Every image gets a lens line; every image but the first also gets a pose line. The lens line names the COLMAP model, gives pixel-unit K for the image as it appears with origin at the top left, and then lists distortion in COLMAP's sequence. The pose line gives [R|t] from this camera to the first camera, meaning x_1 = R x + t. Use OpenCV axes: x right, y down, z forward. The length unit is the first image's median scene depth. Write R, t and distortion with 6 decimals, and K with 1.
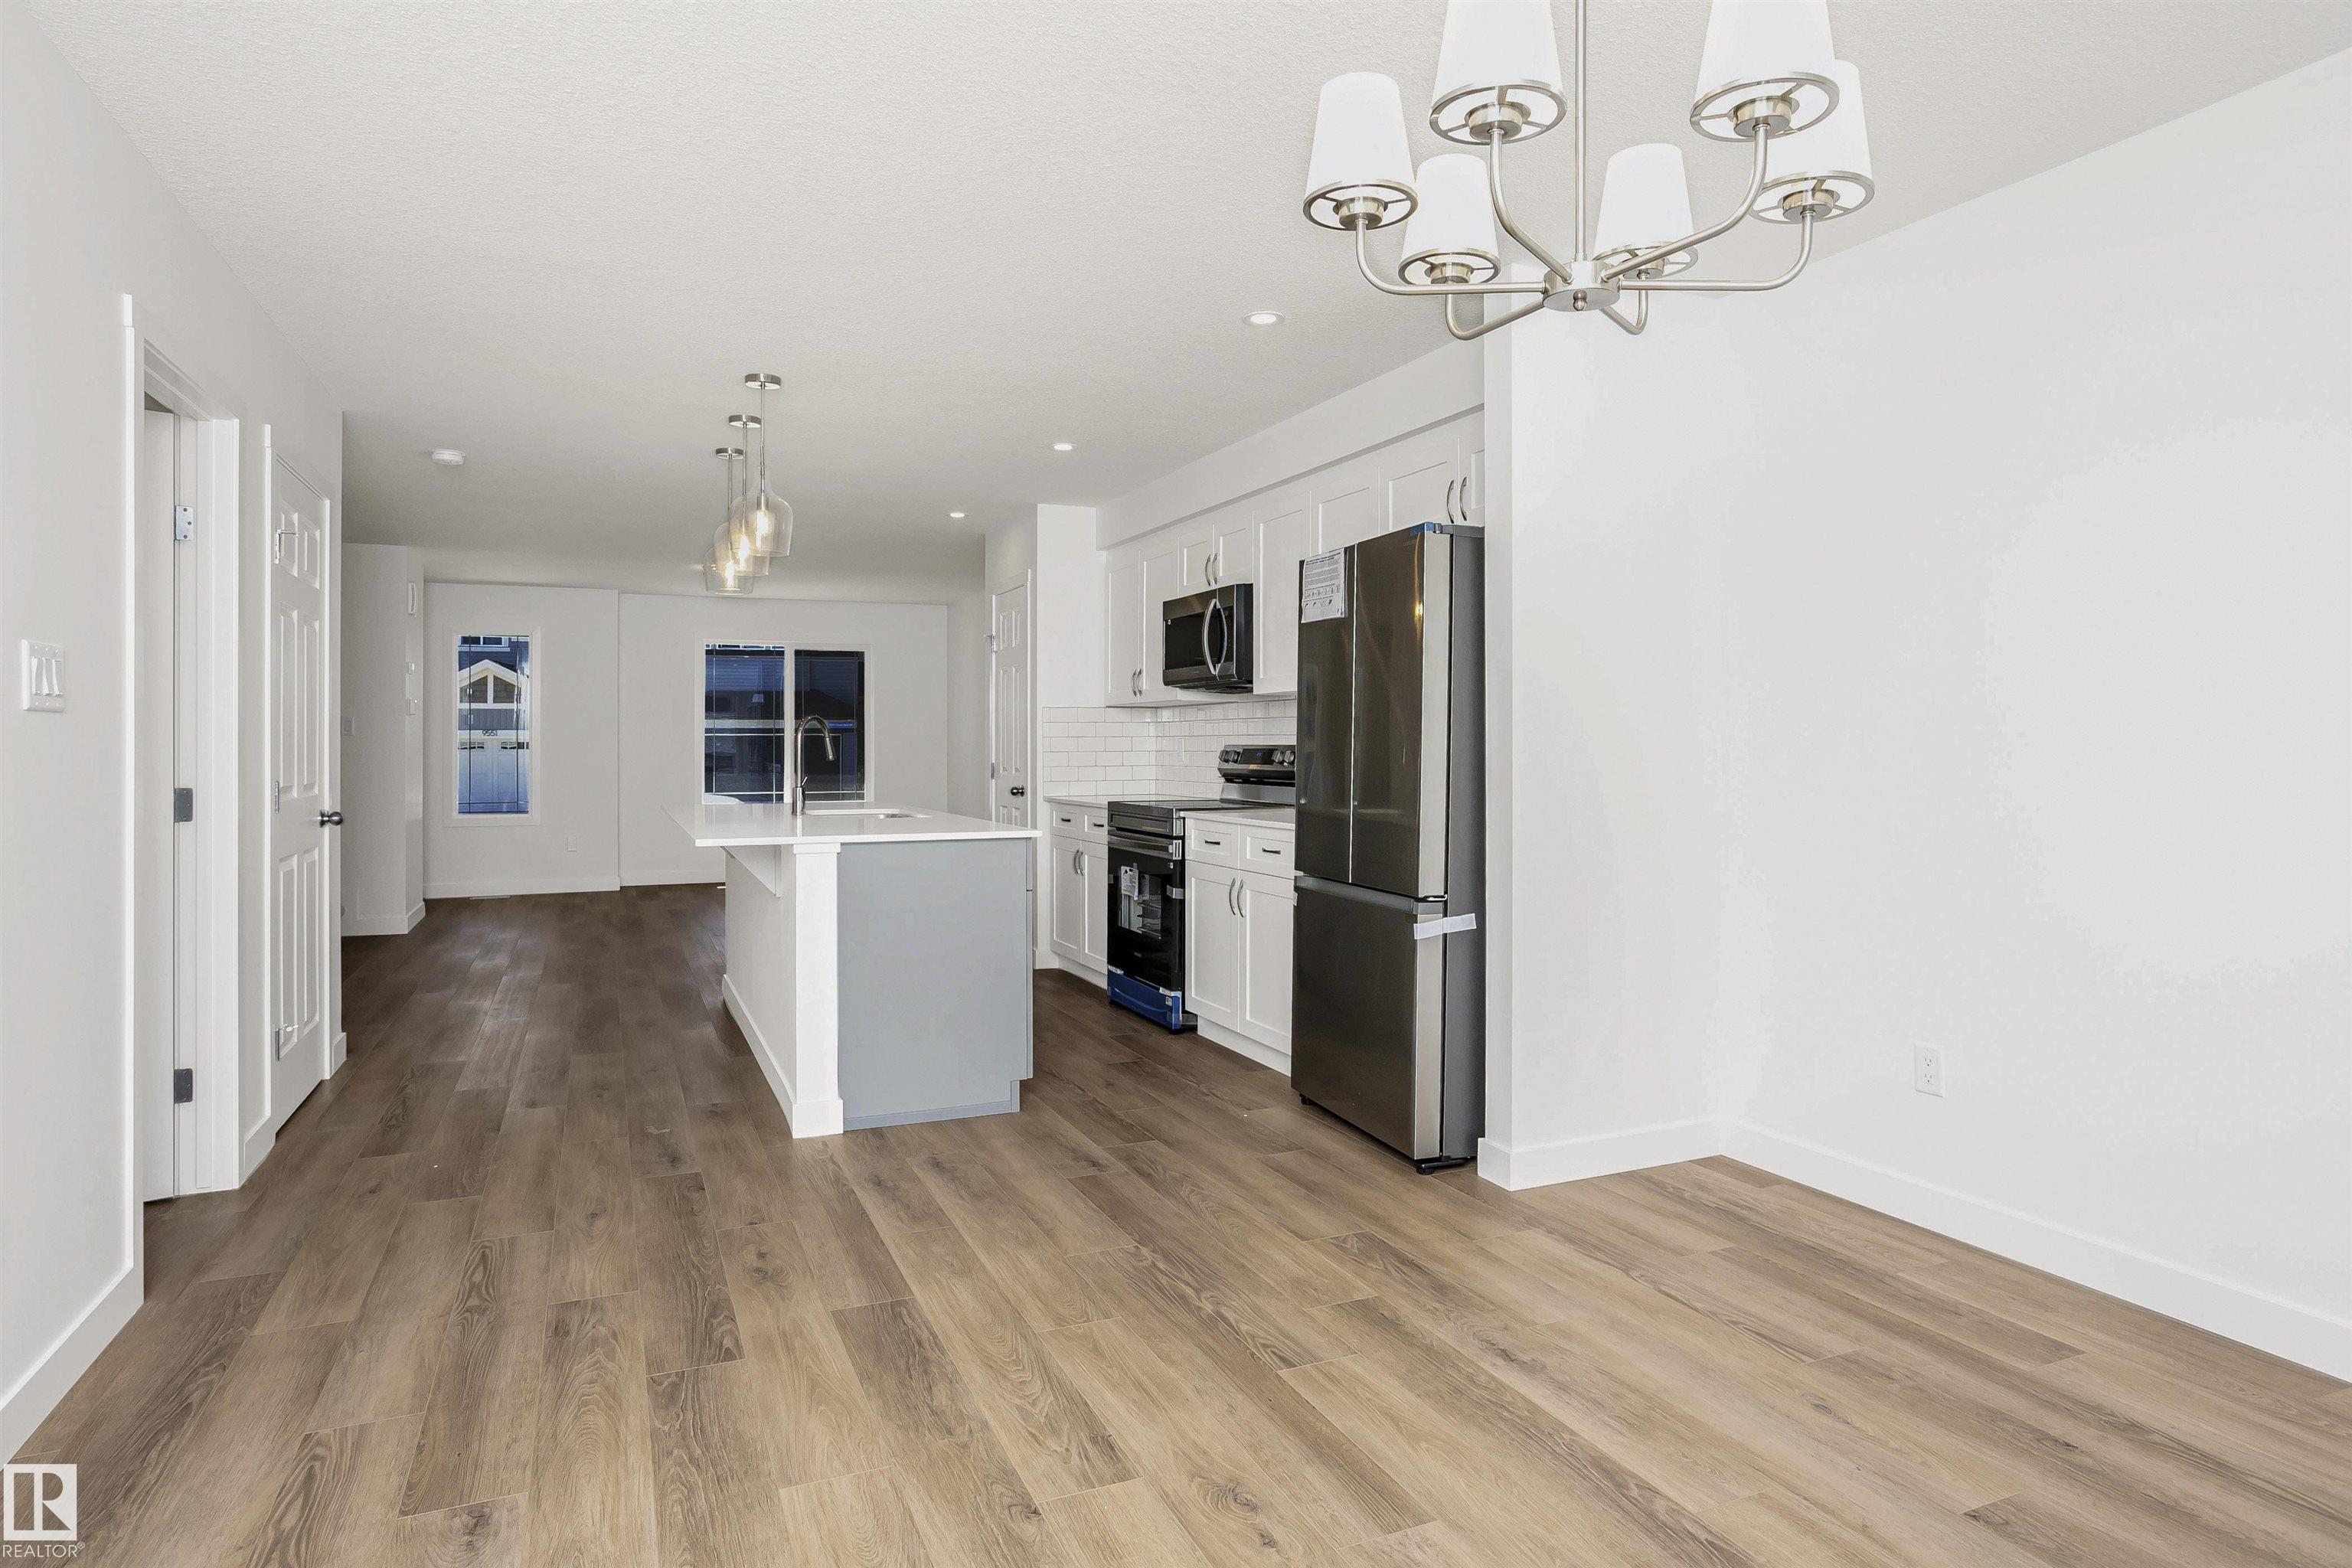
lens RADIAL K [[1291.9, 0, 1123.6], [0, 1291.9, 739.7], [0, 0, 1]] dist [-0.034115, 0.013600]
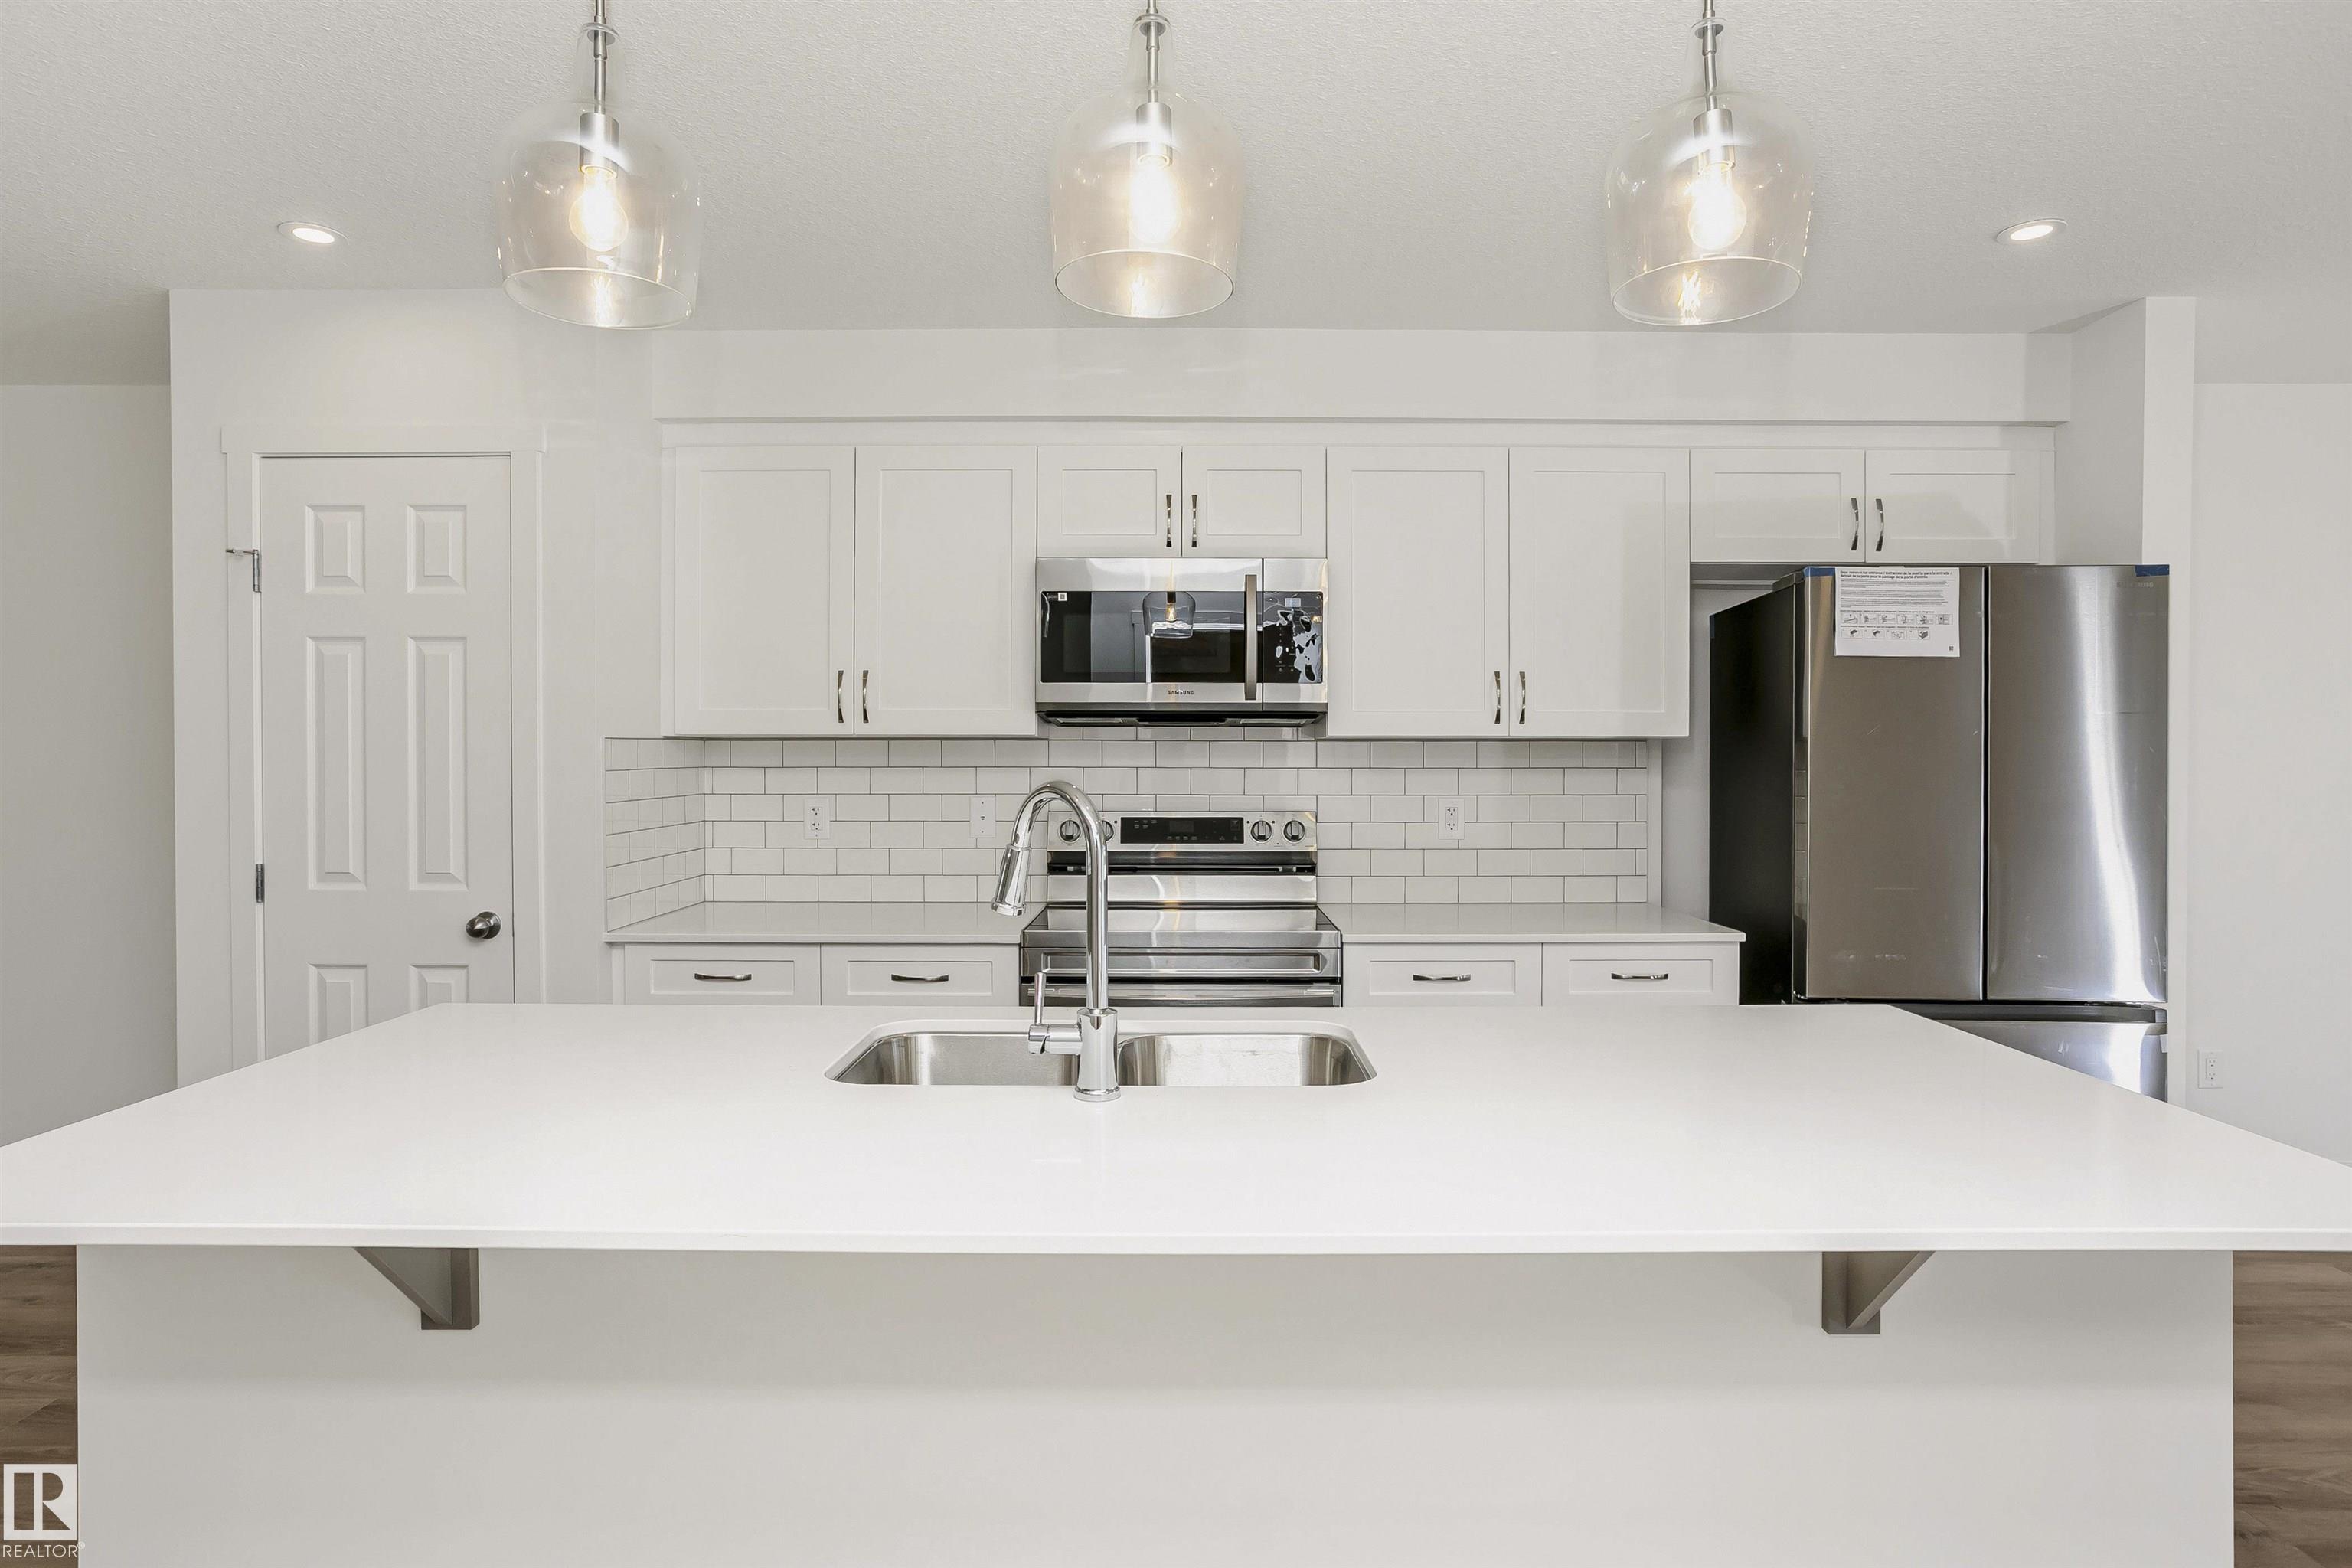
lens RADIAL K [[1291.9, 0, 1164.2], [0, 1291.9, 758.8], [0, 0, 1]] dist [-0.034115, 0.013600]
pose [[0.389944, -0.001522, 0.920837, -0.657397], [-0.004993, 0.999980, 0.003767, -0.032819], [-0.920825, -0.006067, 0.389928, 1.050872]]
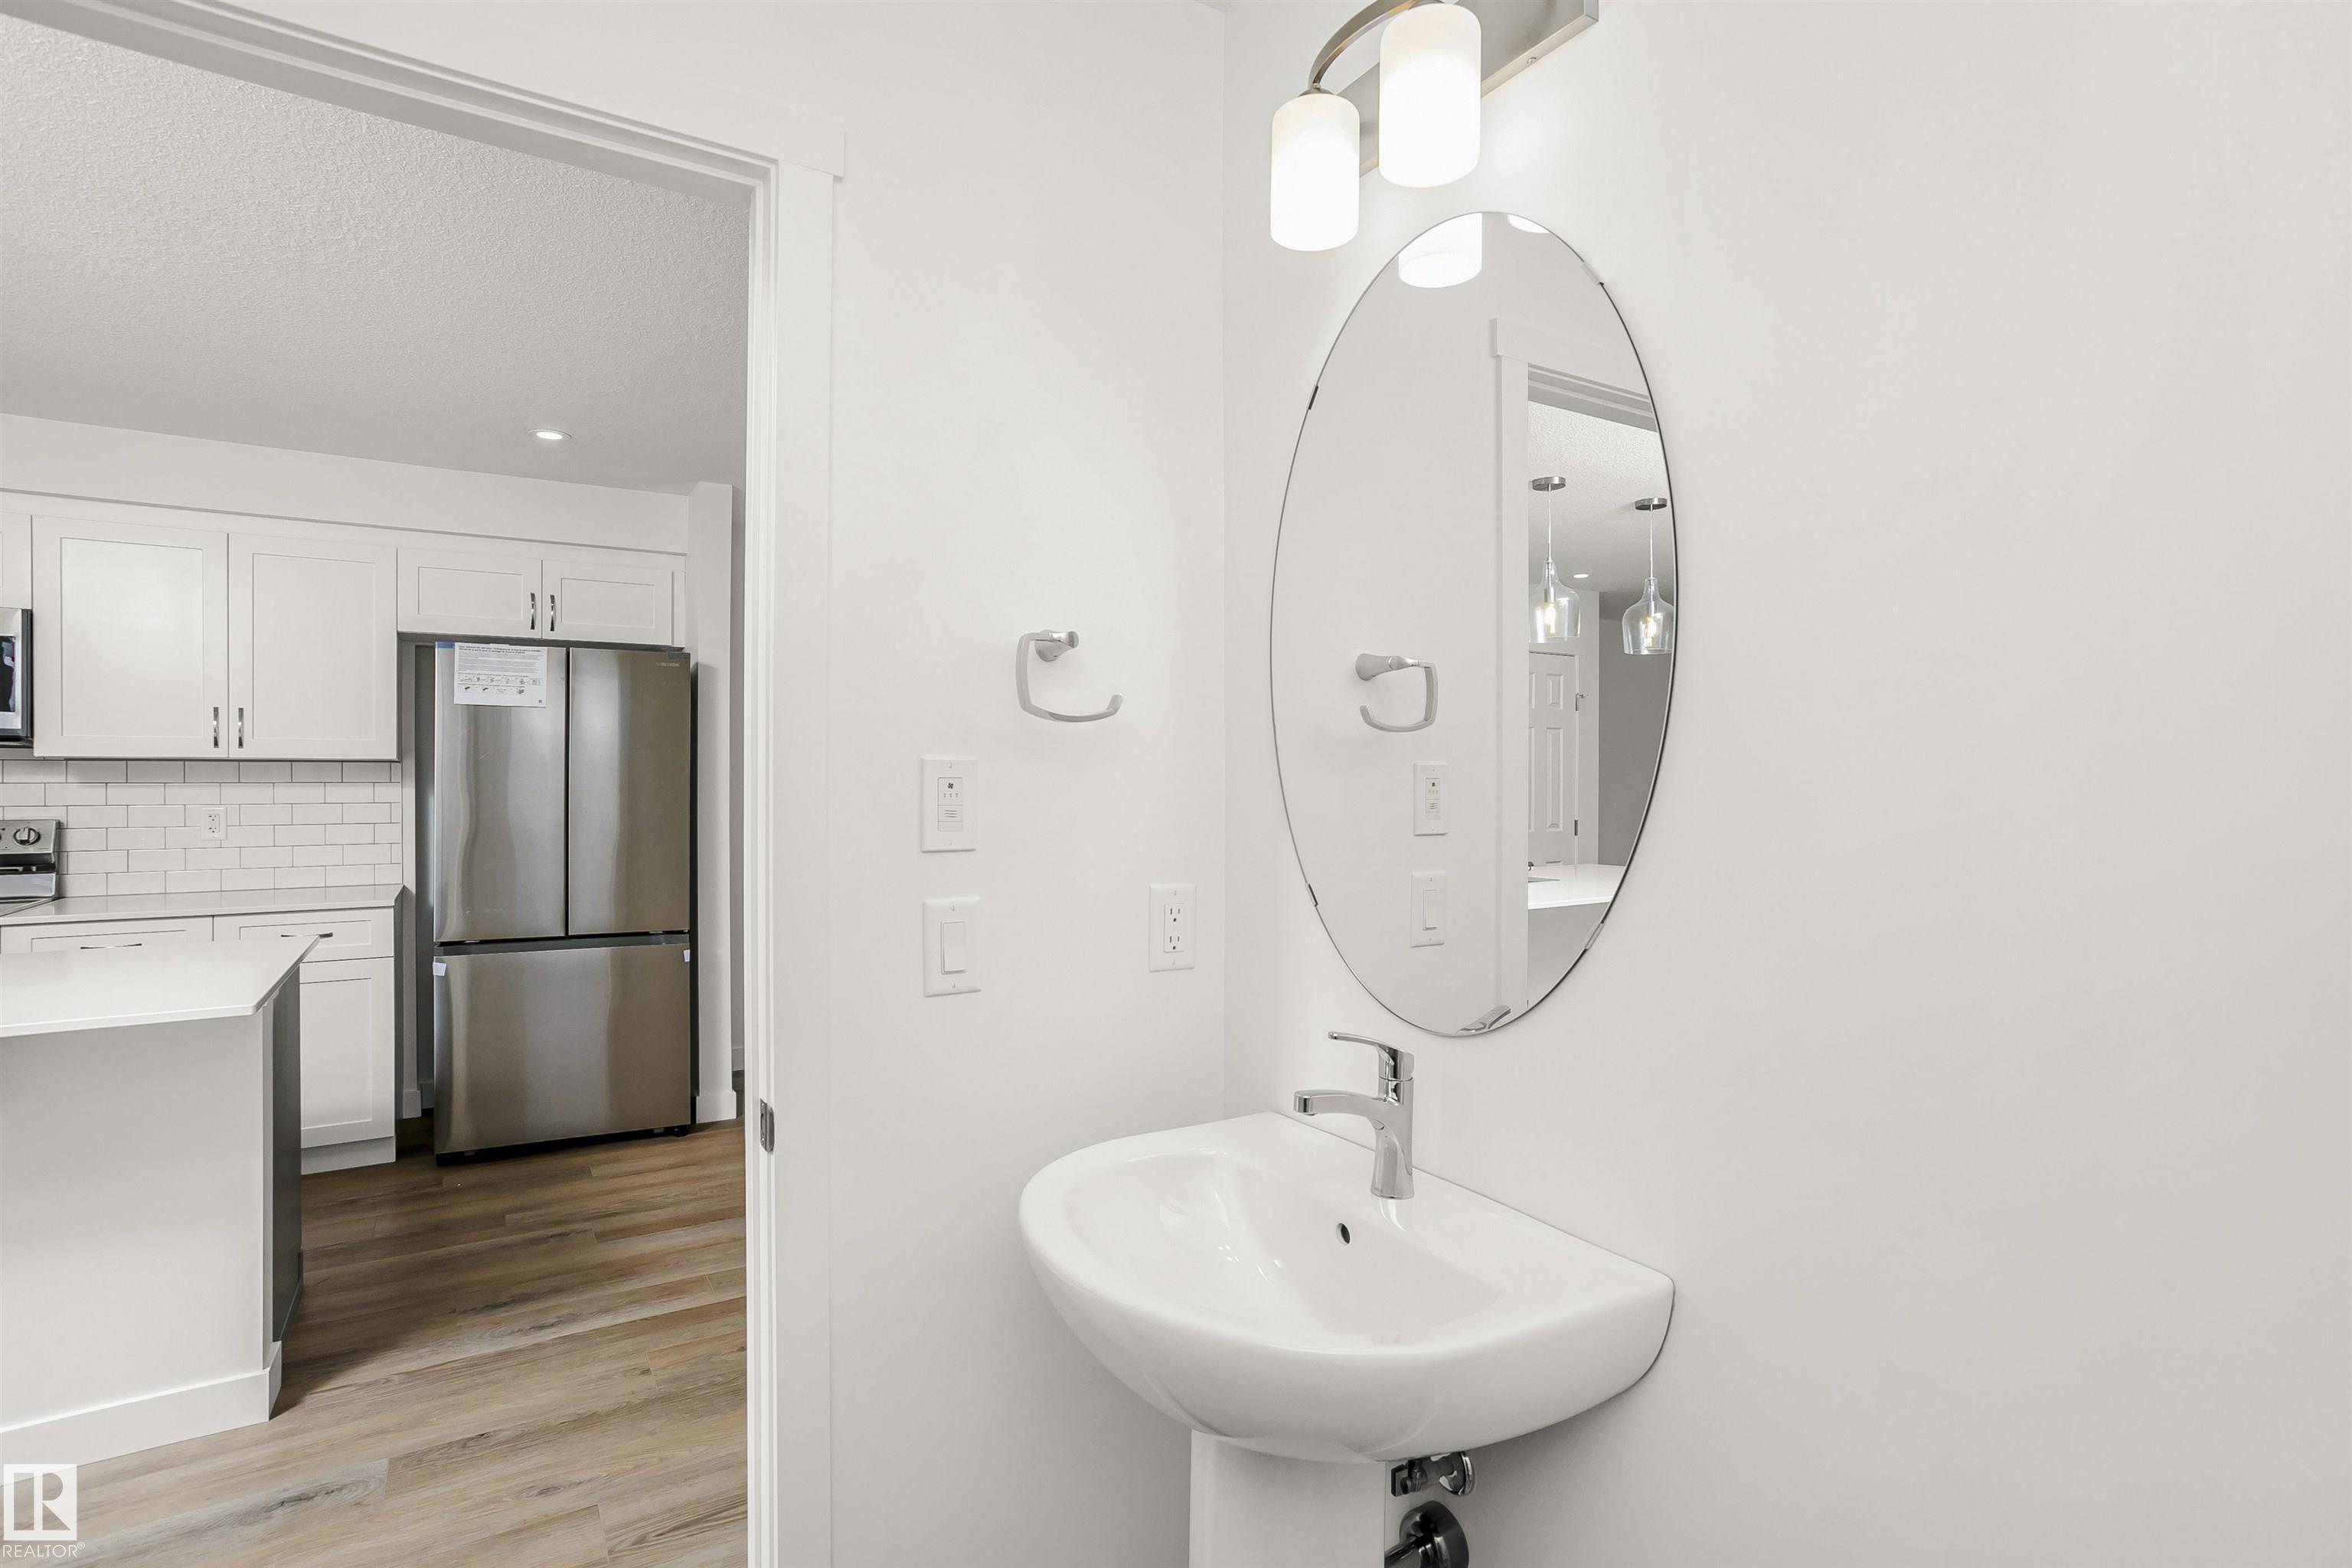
lens RADIAL K [[1144.8, 0, 1161.4], [0, 1144.8, 778.1], [0, 0, 1]] dist [-0.035145, 0.013519]
pose [[-0.174782, 0.005395, 0.984592, -0.849276], [-0.006100, 0.999960, -0.006562, -0.026930], [-0.984588, -0.007153, -0.174742, 0.587936]]
